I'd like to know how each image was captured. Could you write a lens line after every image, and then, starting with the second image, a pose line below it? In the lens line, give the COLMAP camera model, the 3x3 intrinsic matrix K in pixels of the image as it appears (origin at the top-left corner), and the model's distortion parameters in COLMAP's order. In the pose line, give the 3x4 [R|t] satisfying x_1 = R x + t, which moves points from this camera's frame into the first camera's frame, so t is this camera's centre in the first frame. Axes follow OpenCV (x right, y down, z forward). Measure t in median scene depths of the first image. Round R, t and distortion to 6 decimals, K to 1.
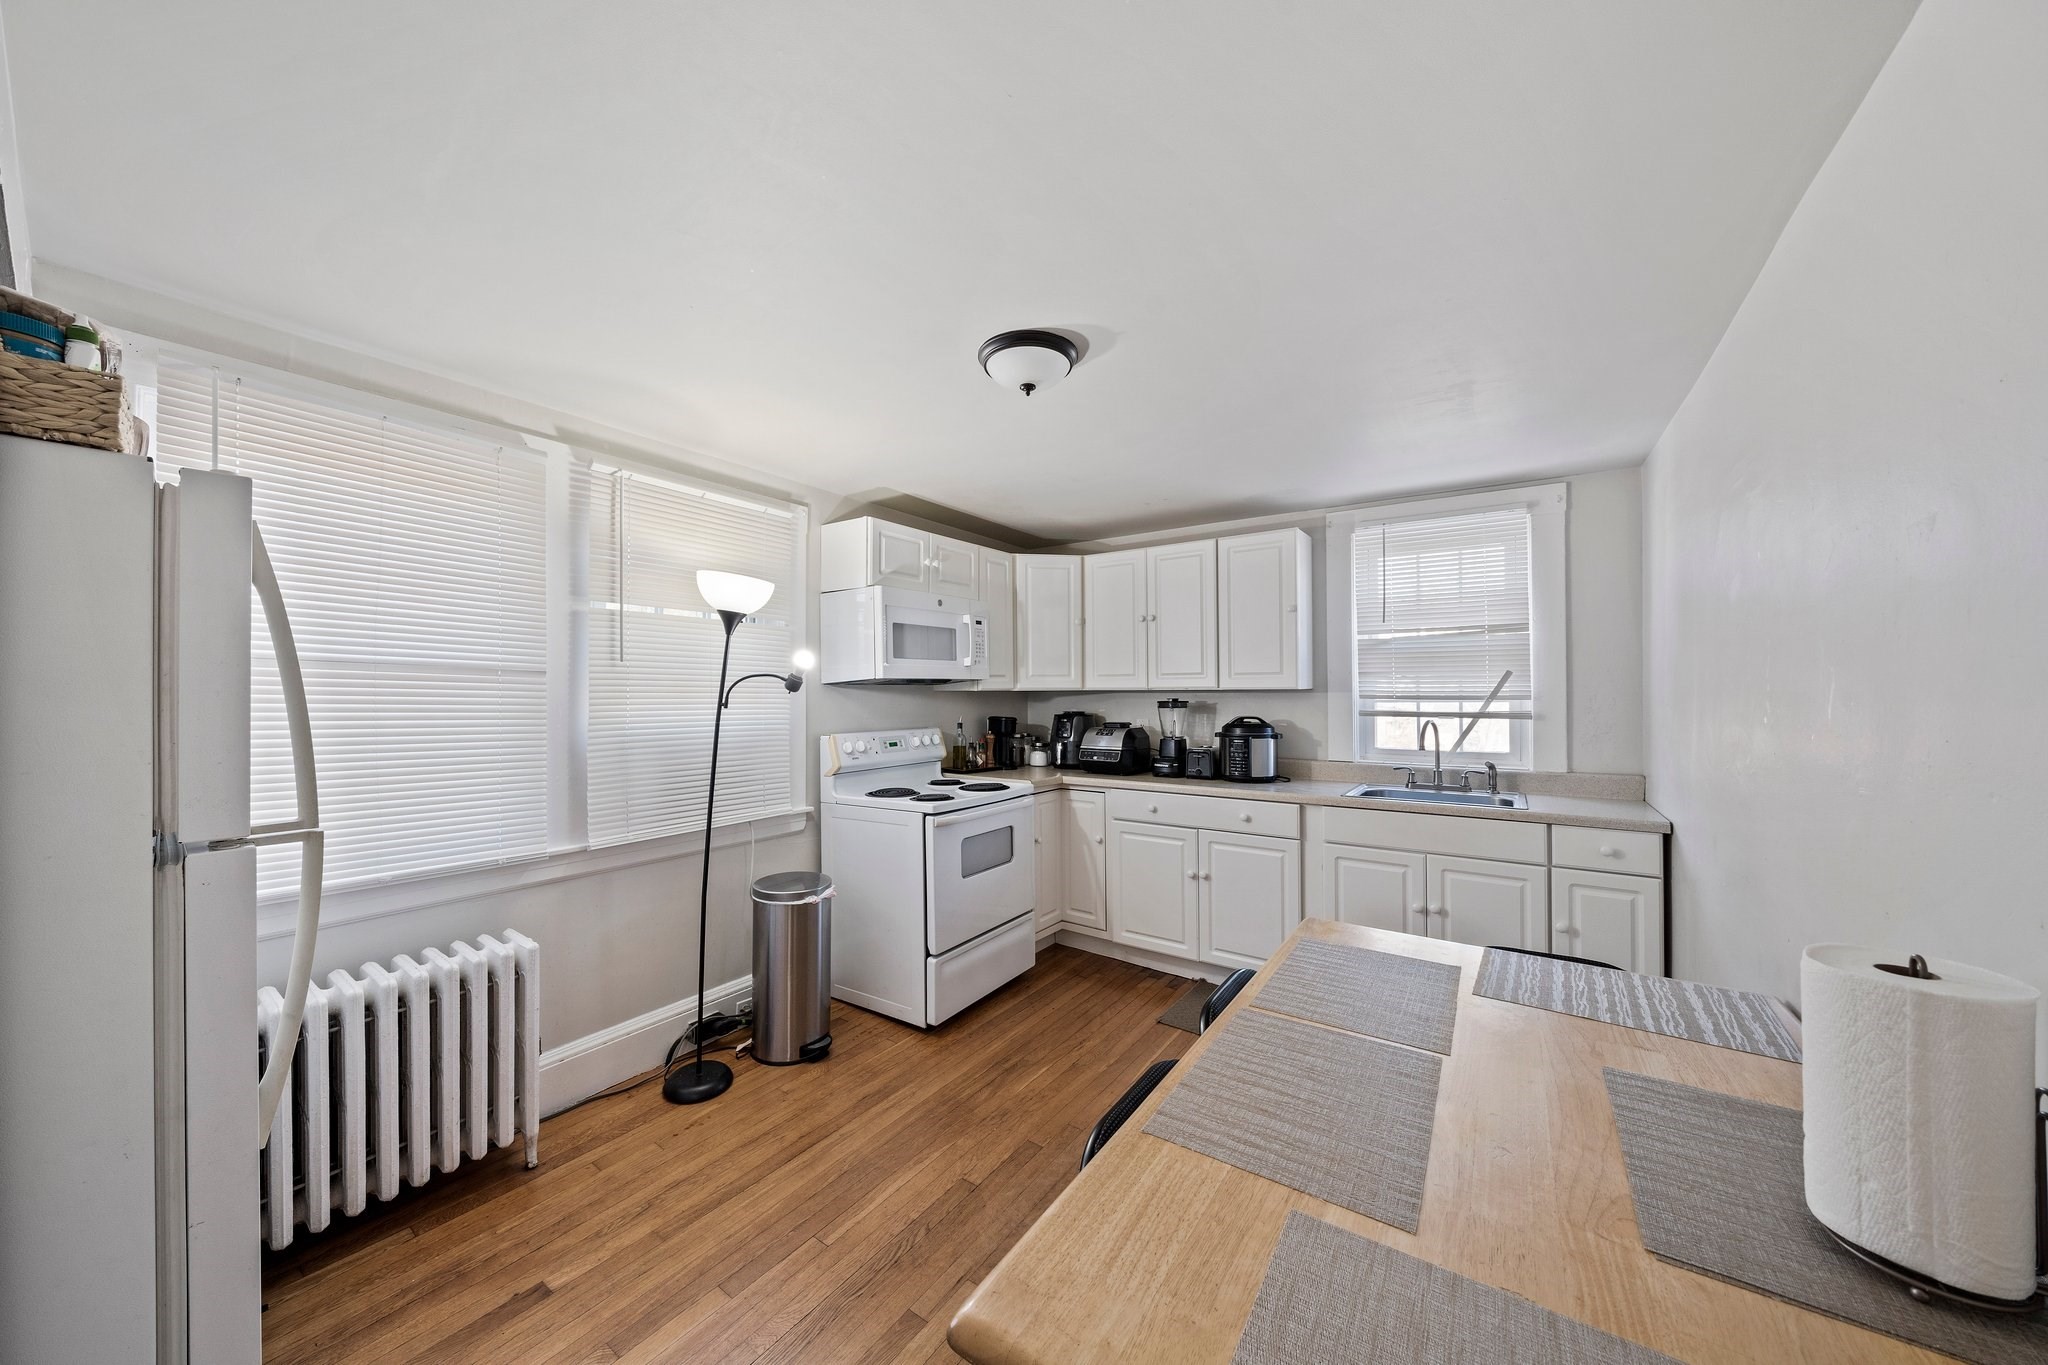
lens RADIAL K [[695.5, 0, 1014.3], [0, 695.5, 689.0], [0, 0, 1]] dist [0.000265, 0.000030]
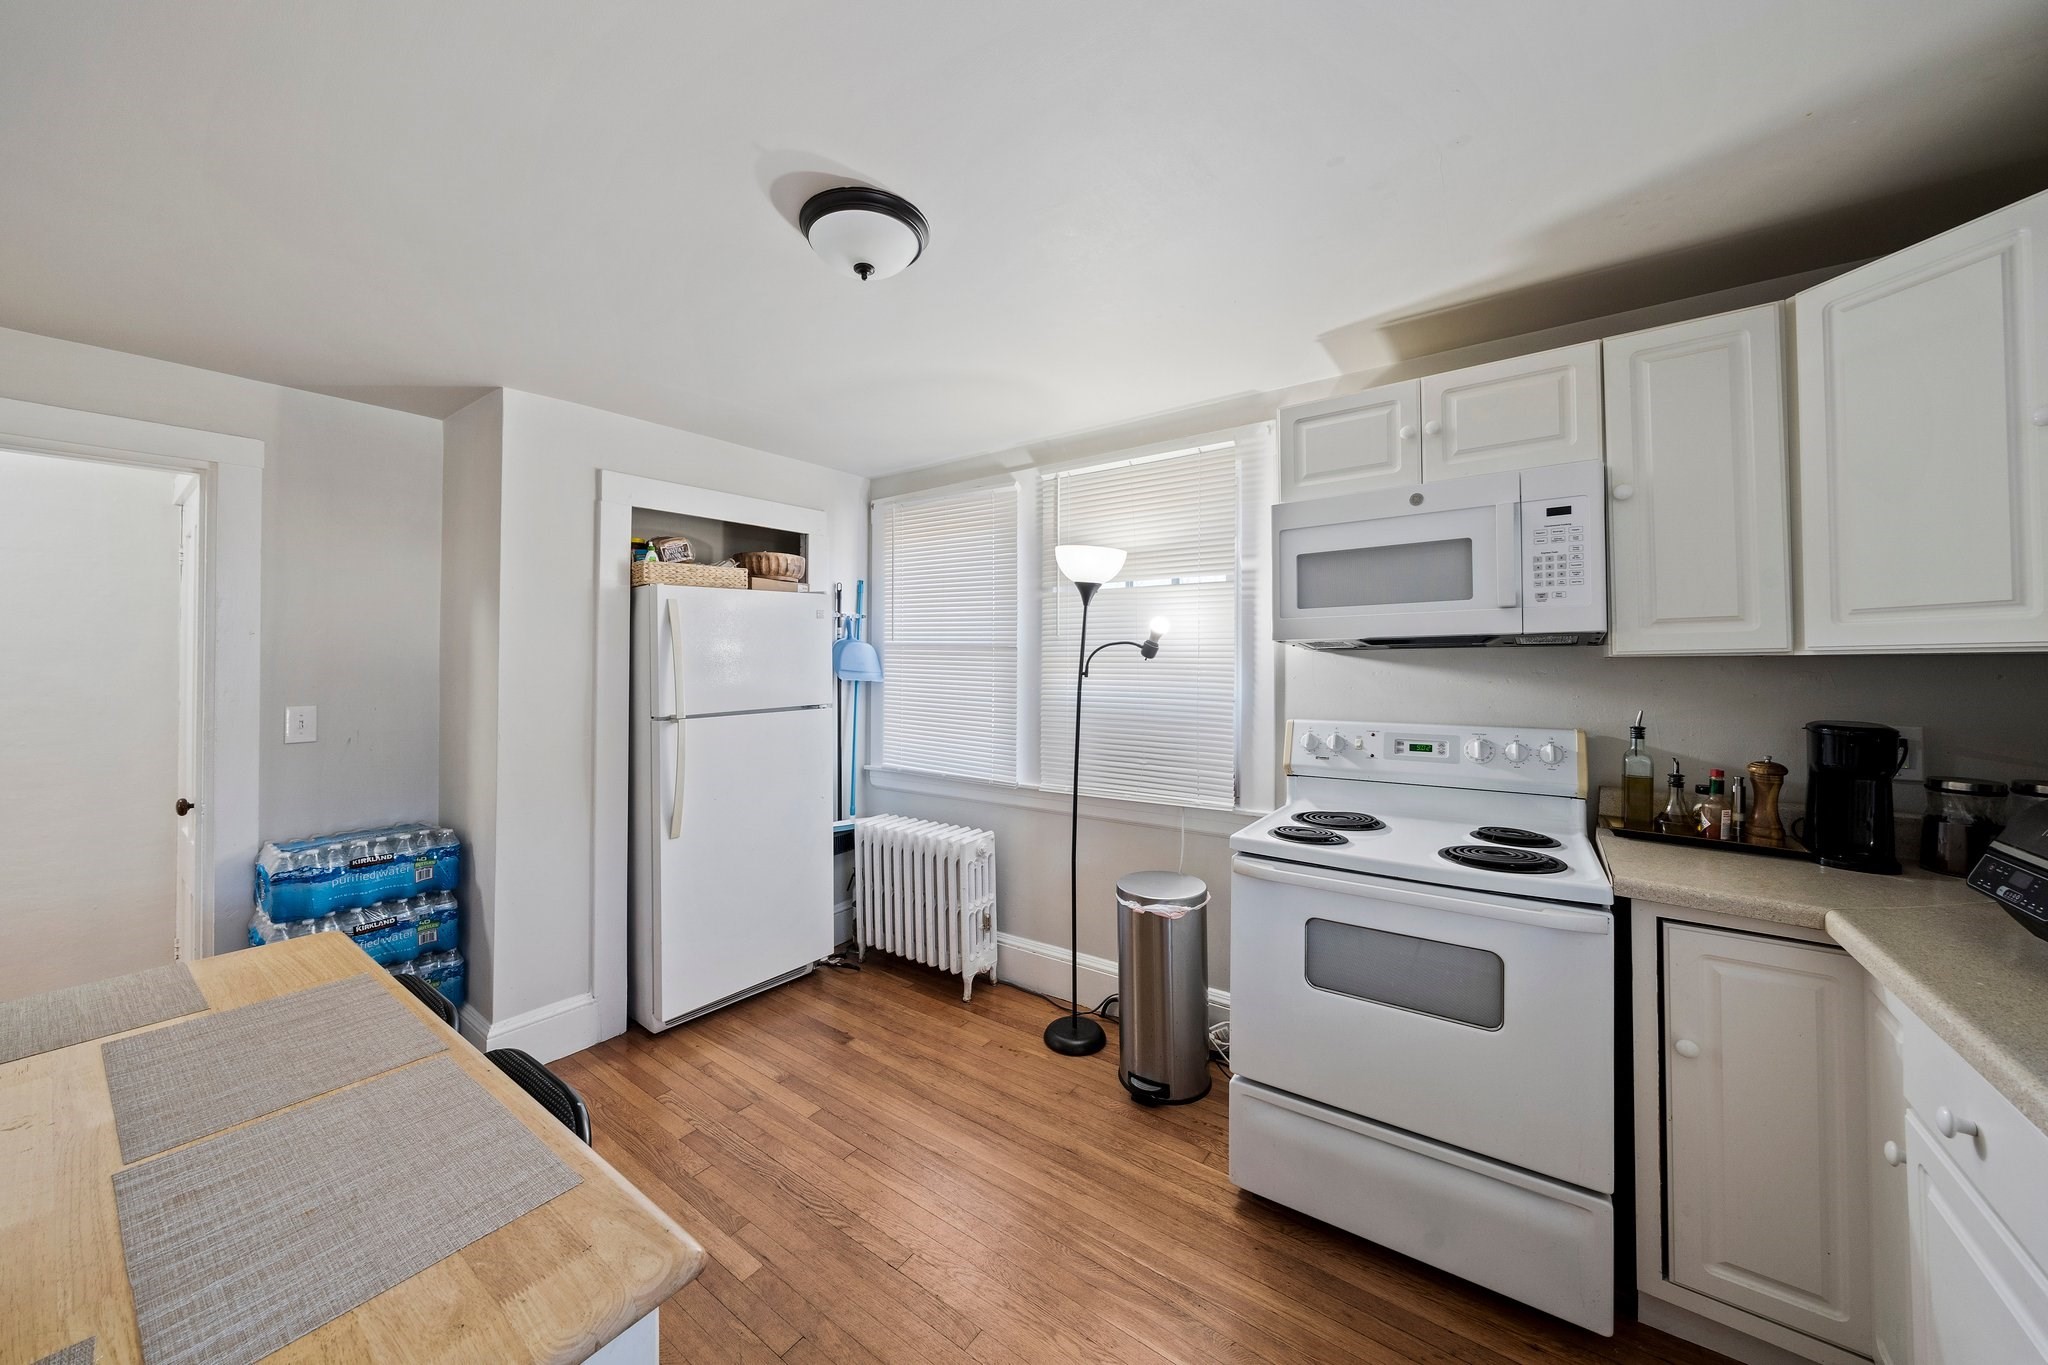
lens RADIAL K [[740.0, 0, 1015.9], [0, 740.0, 648.1], [0, 0, 1]] dist [-0.002616, -0.000081]
pose [[-0.026276, -0.017291, -0.999505, 0.471144], [0.008416, 0.999811, -0.017518, 0.002145], [0.999619, -0.008872, -0.026126, 0.671093]]
